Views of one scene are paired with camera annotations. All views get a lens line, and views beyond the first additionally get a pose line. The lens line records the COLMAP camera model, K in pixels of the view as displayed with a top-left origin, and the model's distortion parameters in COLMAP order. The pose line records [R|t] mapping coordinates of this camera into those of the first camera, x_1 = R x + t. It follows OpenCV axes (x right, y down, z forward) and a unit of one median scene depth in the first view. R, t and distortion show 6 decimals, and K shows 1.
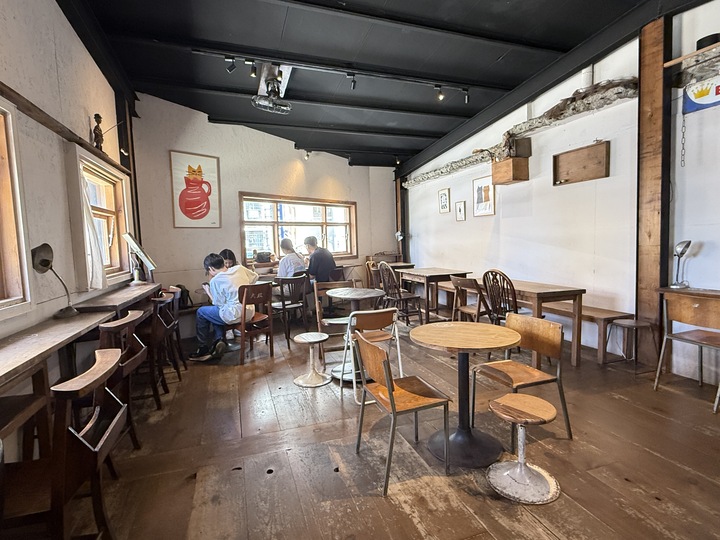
lens RADIAL K [[368.4, 0, 361.2], [0, 368.4, 268.4], [0, 0, 1]] dist [0.001576, 0.000329]
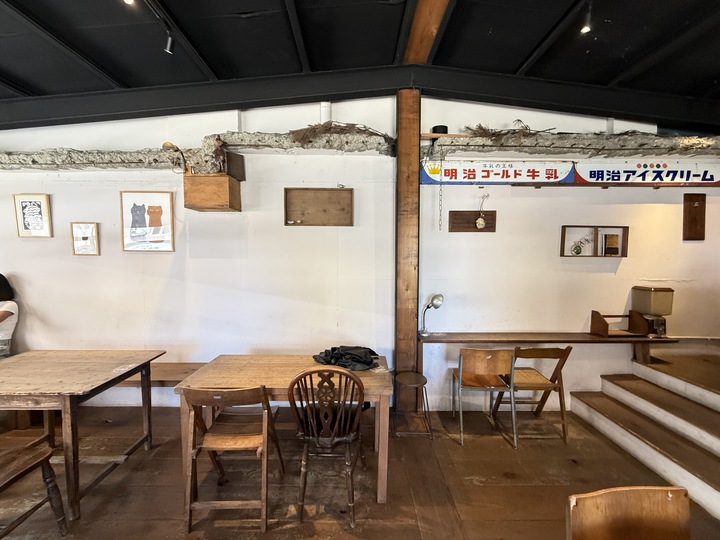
lens RADIAL K [[287.8, 0, 360.3], [0, 287.8, 269.3], [0, 0, 1]] dist [-0.000031, -0.000006]
pose [[0.323195, -0.013499, 0.946236, -0.029258], [0.061964, 0.998054, -0.006926, -0.110744], [-0.944302, 0.060871, 0.323402, 0.636637]]
